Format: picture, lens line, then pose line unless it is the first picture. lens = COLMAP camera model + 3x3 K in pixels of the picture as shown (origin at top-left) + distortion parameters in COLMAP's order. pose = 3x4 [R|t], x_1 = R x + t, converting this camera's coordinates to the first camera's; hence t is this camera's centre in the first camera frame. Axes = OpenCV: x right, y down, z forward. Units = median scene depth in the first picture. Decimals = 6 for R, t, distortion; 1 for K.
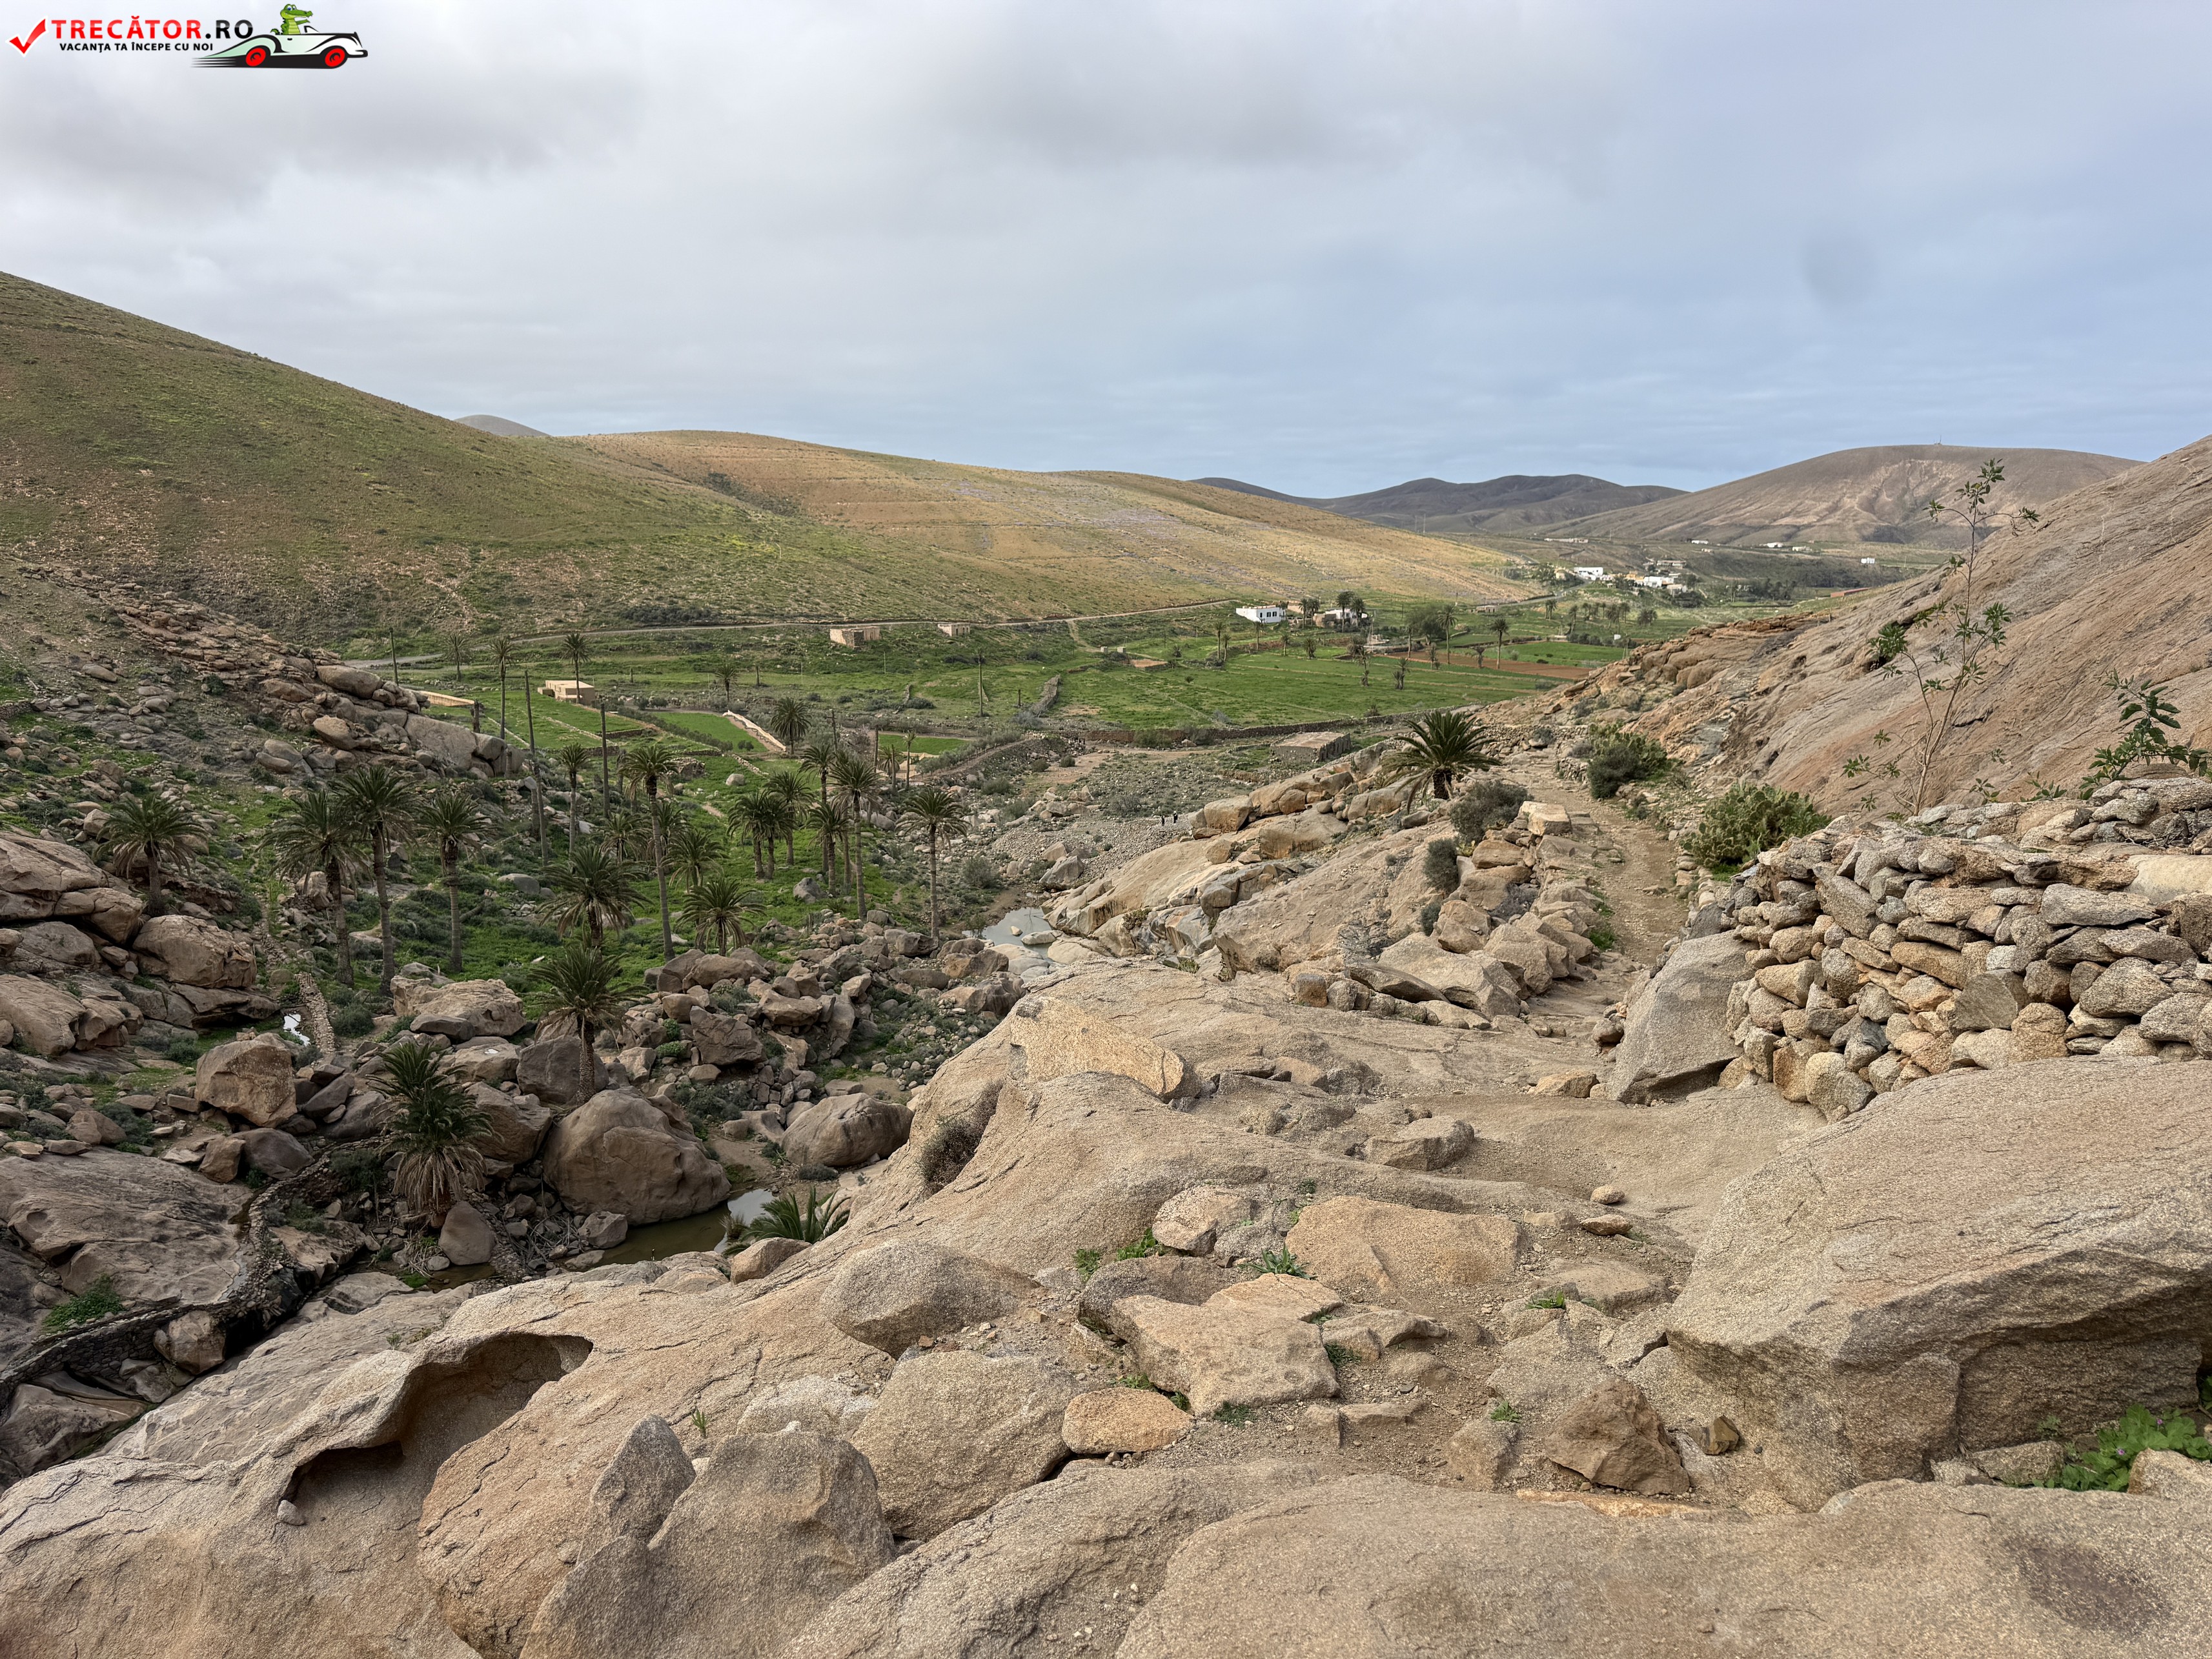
lens RADIAL K [[1542.4, 0, 1099.4], [0, 1542.4, 840.6], [0, 0, 1]] dist [0.108947, -0.154714]
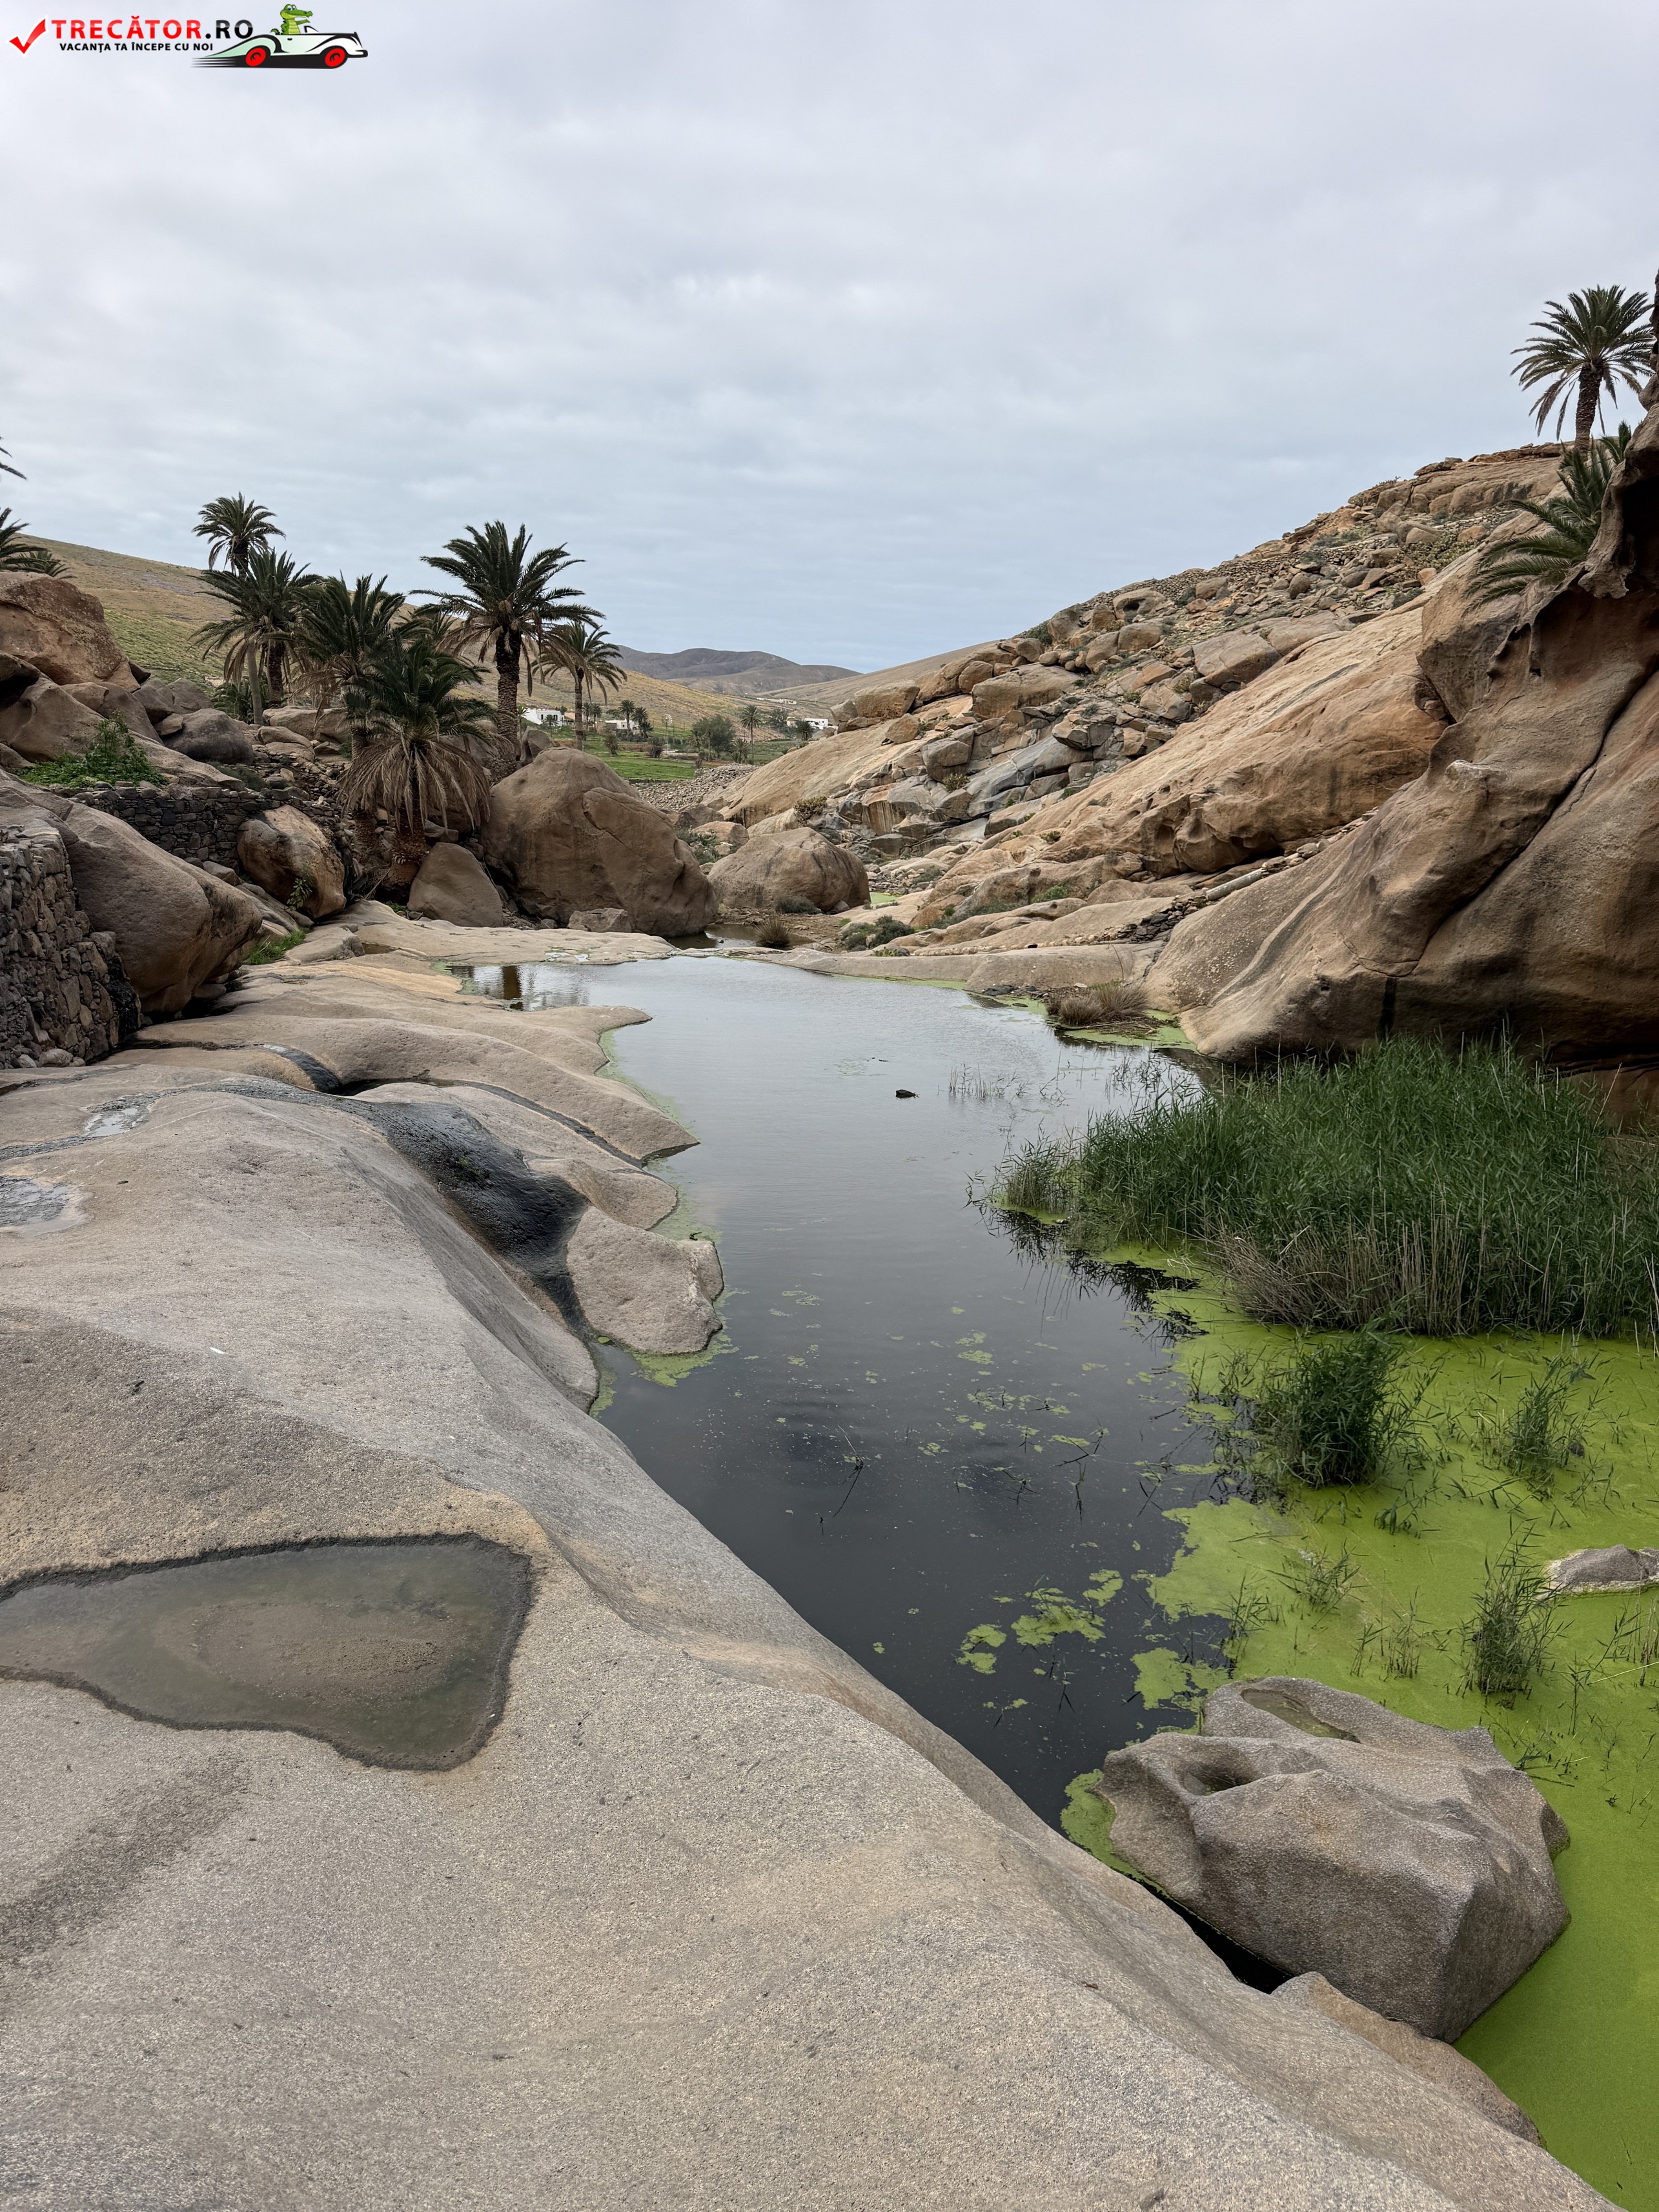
lens RADIAL K [[1542.4, 0, 836.4], [0, 1542.4, 1112.8], [0, 0, 1]] dist [0.108947, -0.154714]
pose [[0.939063, -0.041067, 0.341284, -0.232146], [0.021158, 0.997861, 0.061857, 0.148057], [-0.343094, -0.050867, 0.937923, 0.170626]]
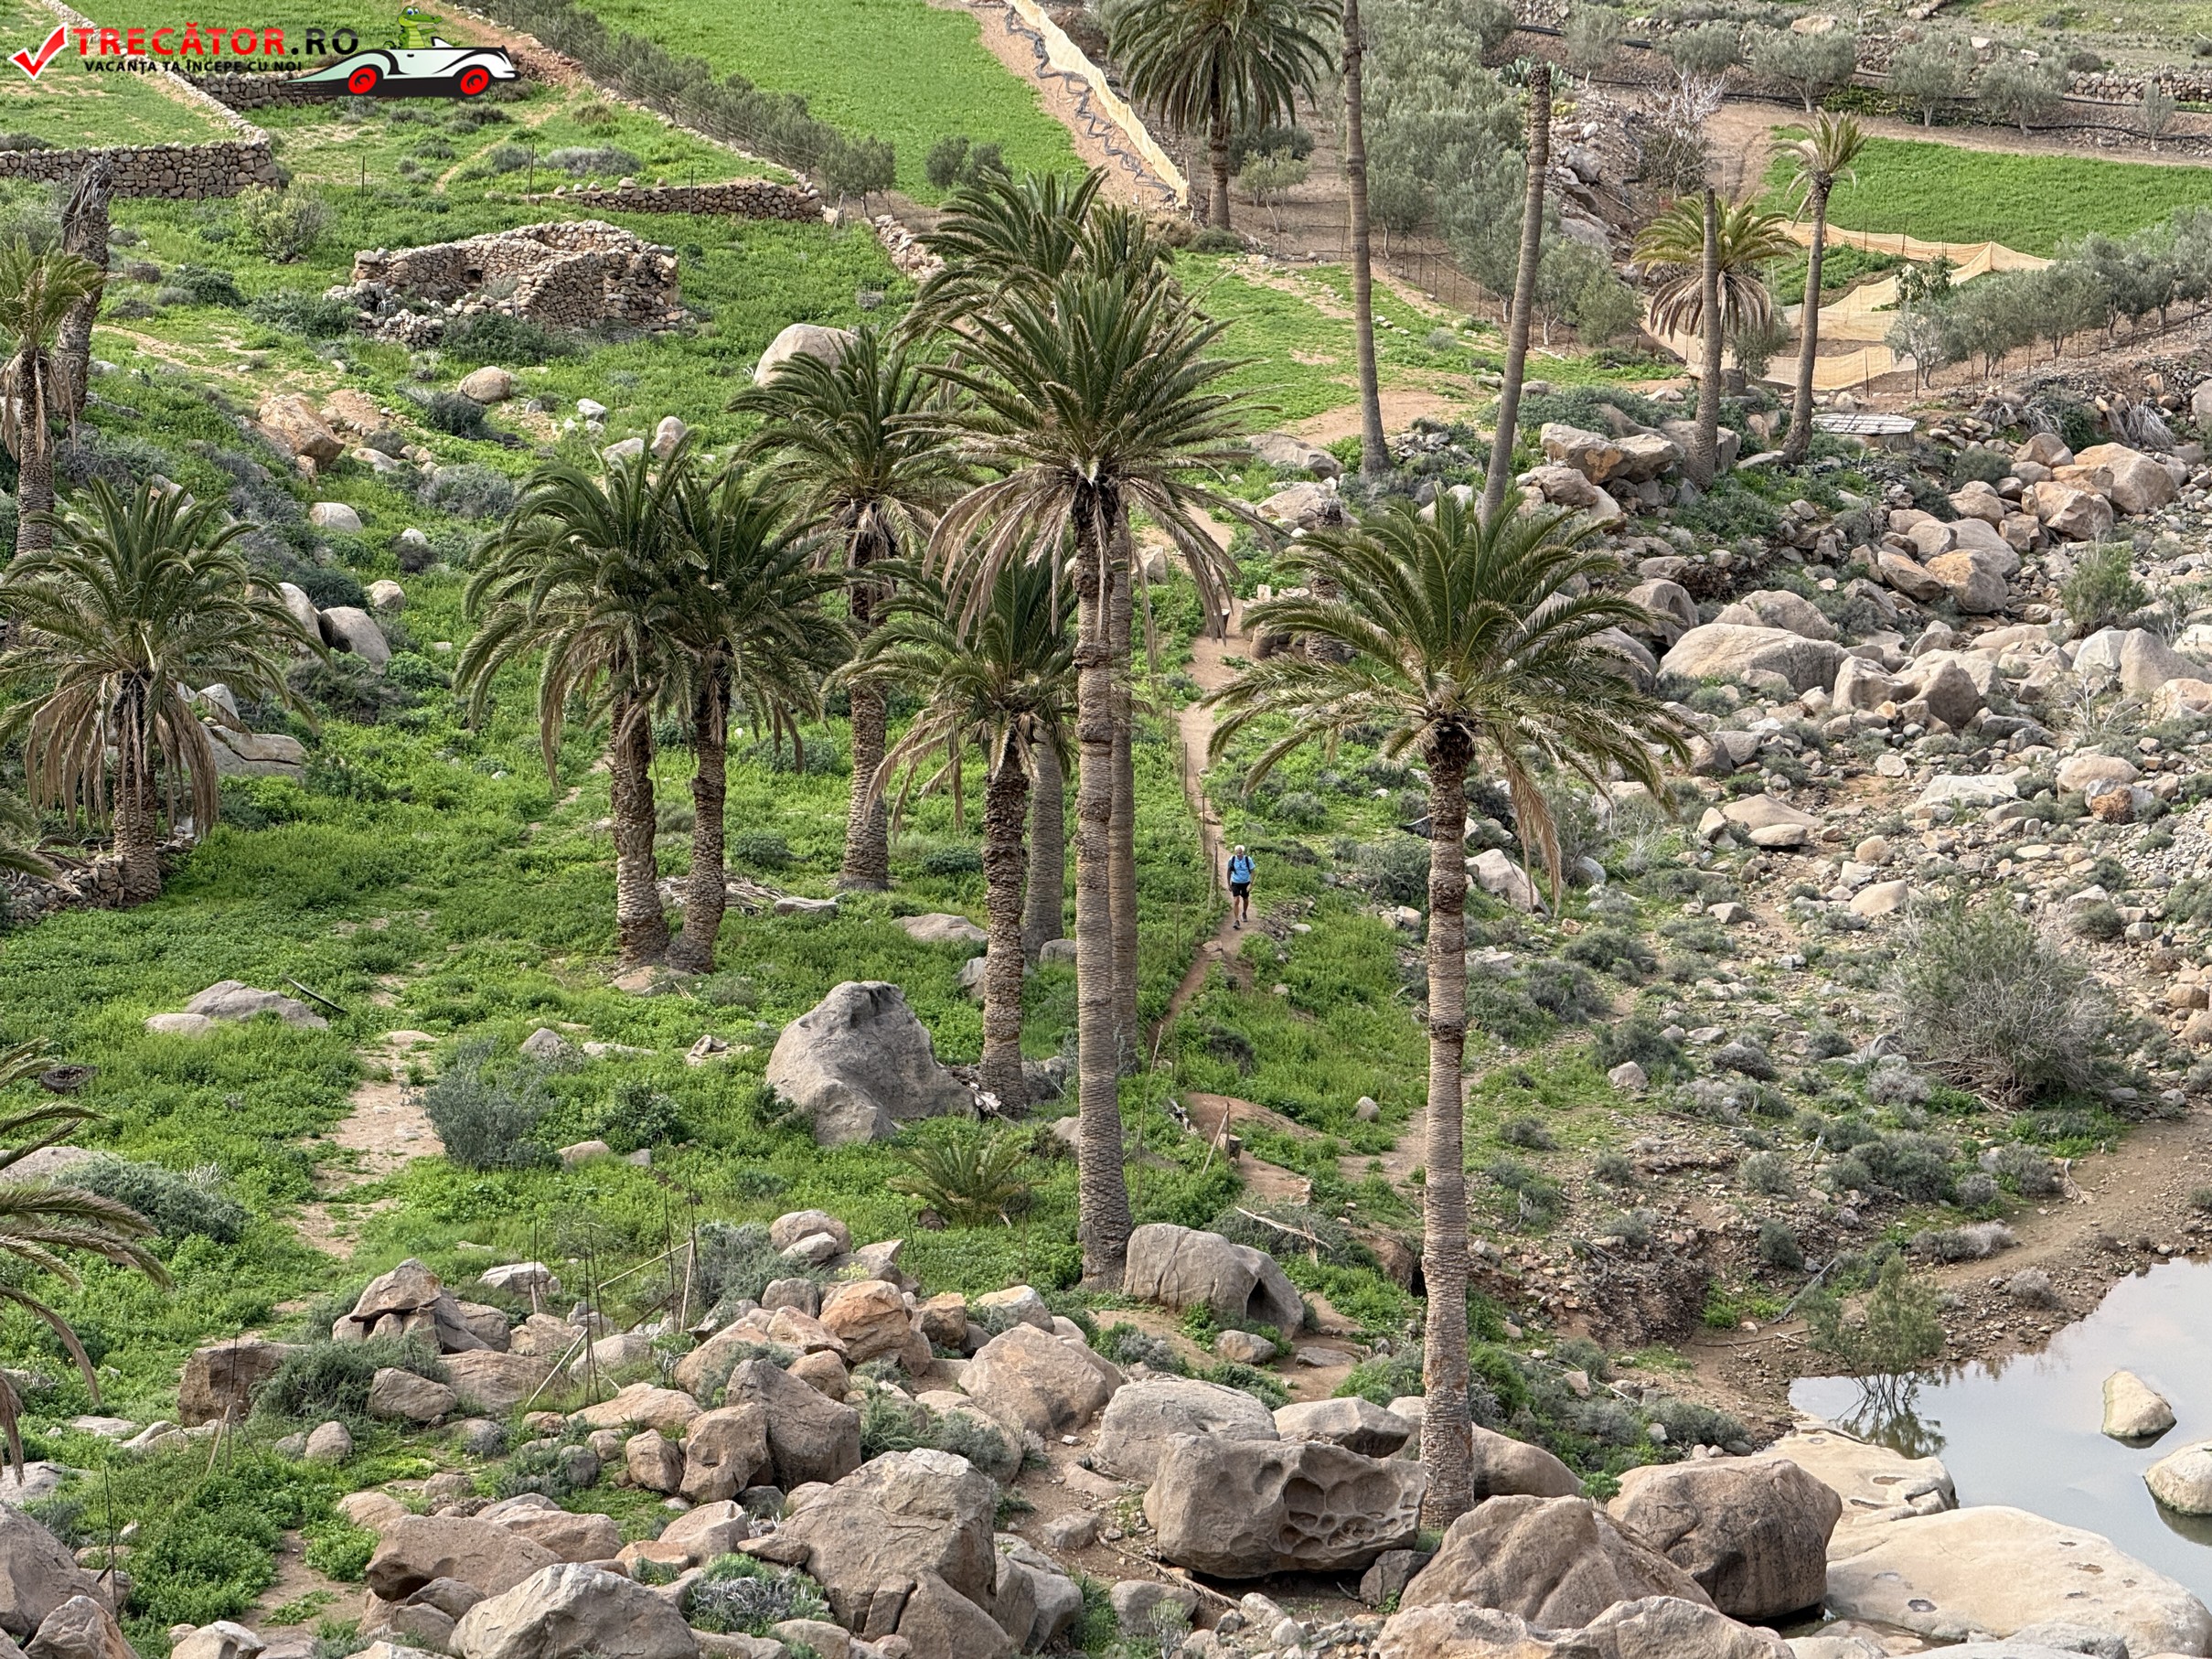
lens RADIAL K [[7784.9, 0, 1149.0], [0, 7784.9, 781.6], [0, 0, 1]] dist [0.186018, 0.000000]
pose [[0.961788, 0.059084, -0.267343, 0.060895], [-0.055476, 0.998238, 0.021038, -0.016729], [0.268116, -0.005403, 0.963372, 0.216430]]
